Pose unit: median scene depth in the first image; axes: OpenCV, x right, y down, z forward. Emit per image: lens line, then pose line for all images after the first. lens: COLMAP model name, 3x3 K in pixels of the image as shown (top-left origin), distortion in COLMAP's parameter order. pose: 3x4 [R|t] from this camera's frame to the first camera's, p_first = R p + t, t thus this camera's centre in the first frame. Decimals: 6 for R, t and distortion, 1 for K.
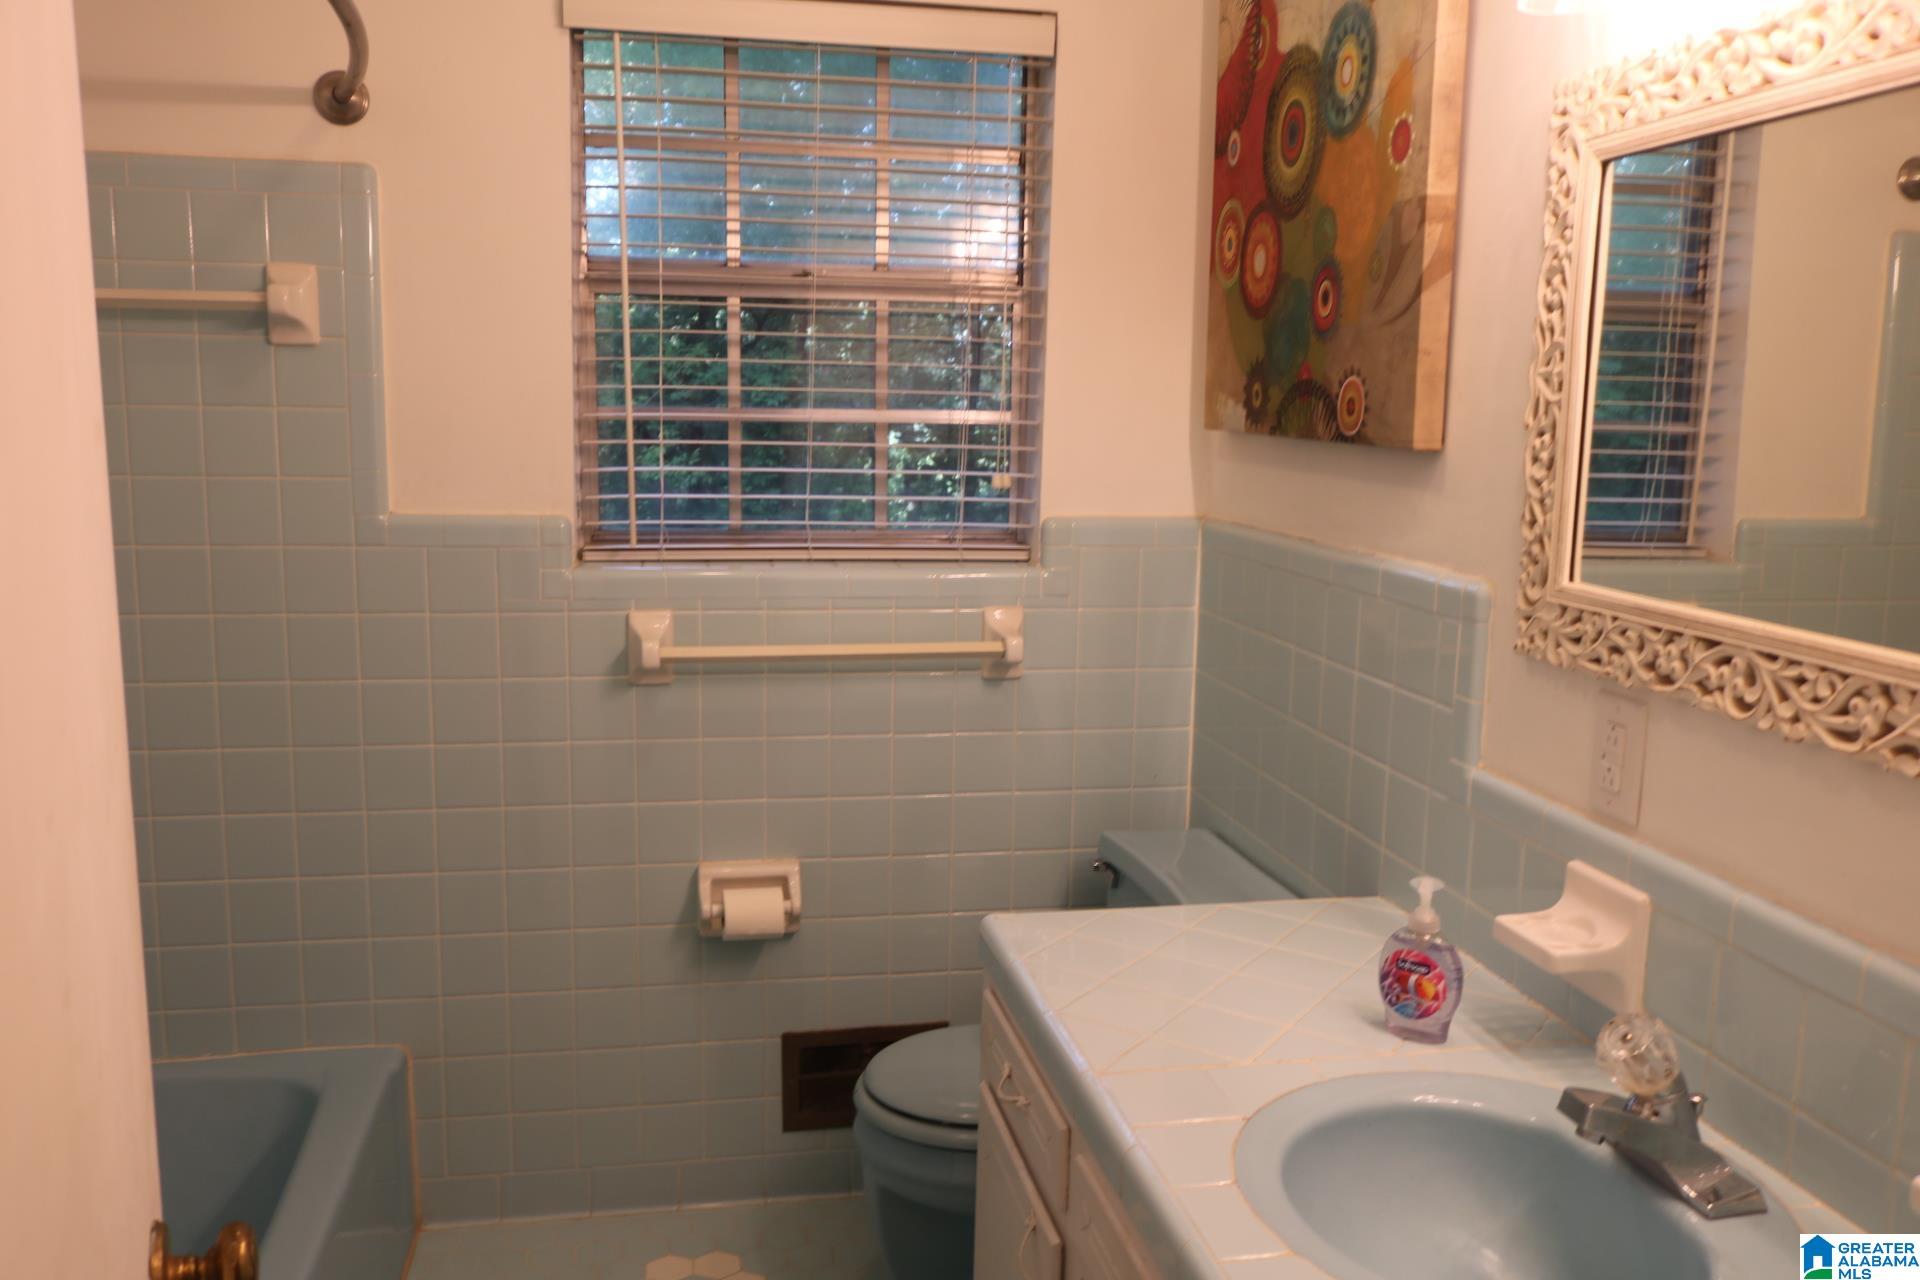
lens RADIAL K [[1557.5, 0, 964.6], [0, 1557.5, 642.1], [0, 0, 1]] dist [-0.005884, 0.017323]
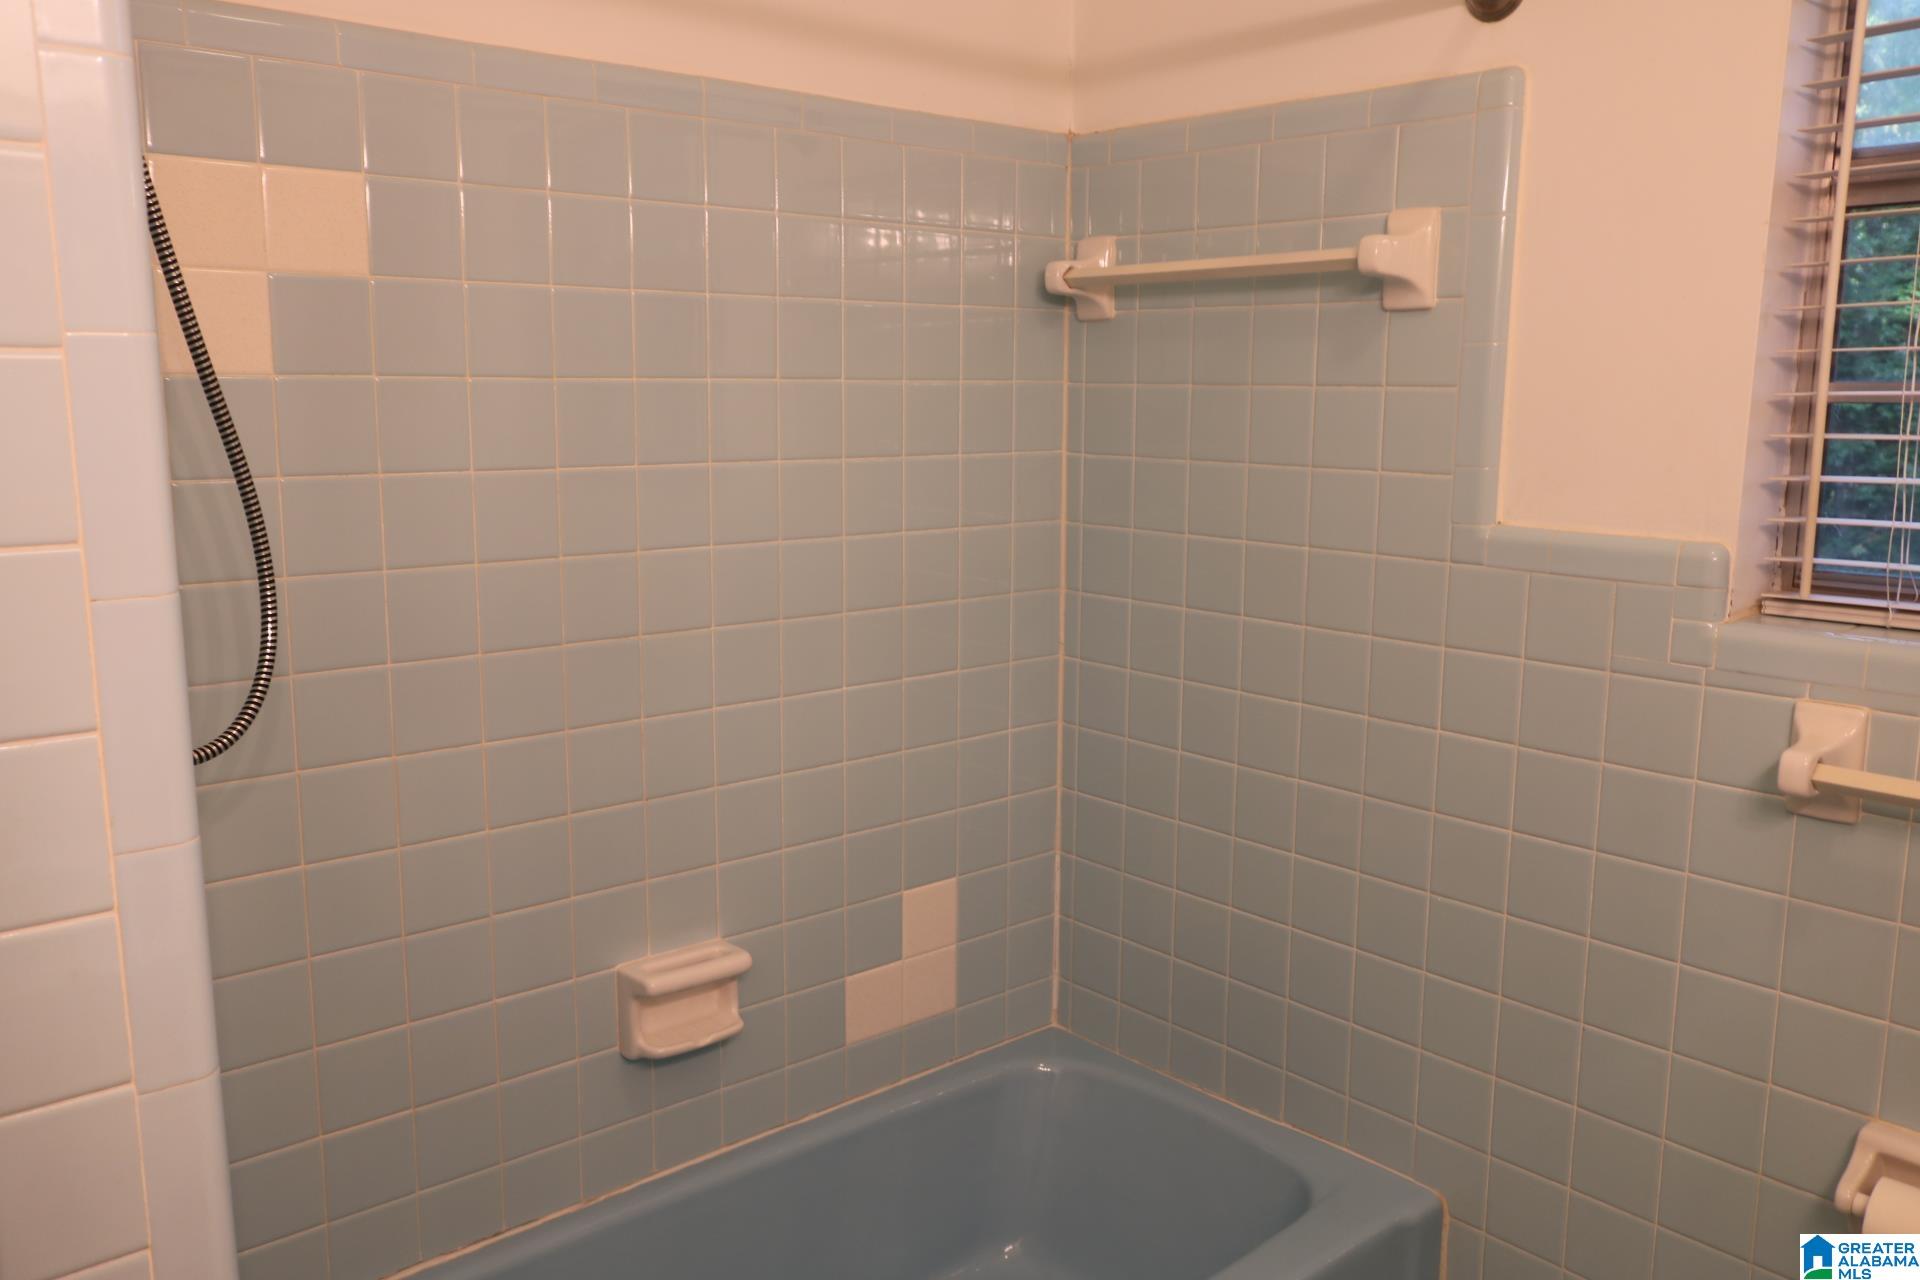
lens RADIAL K [[1557.5, 0, 964.6], [0, 1557.5, 642.1], [0, 0, 1]] dist [-0.005884, 0.017323]
pose [[0.484721, 0.131845, -0.864675, 0.181669], [-0.124344, 0.988921, 0.081085, -0.056233], [0.865785, 0.068214, 0.495745, 0.405508]]
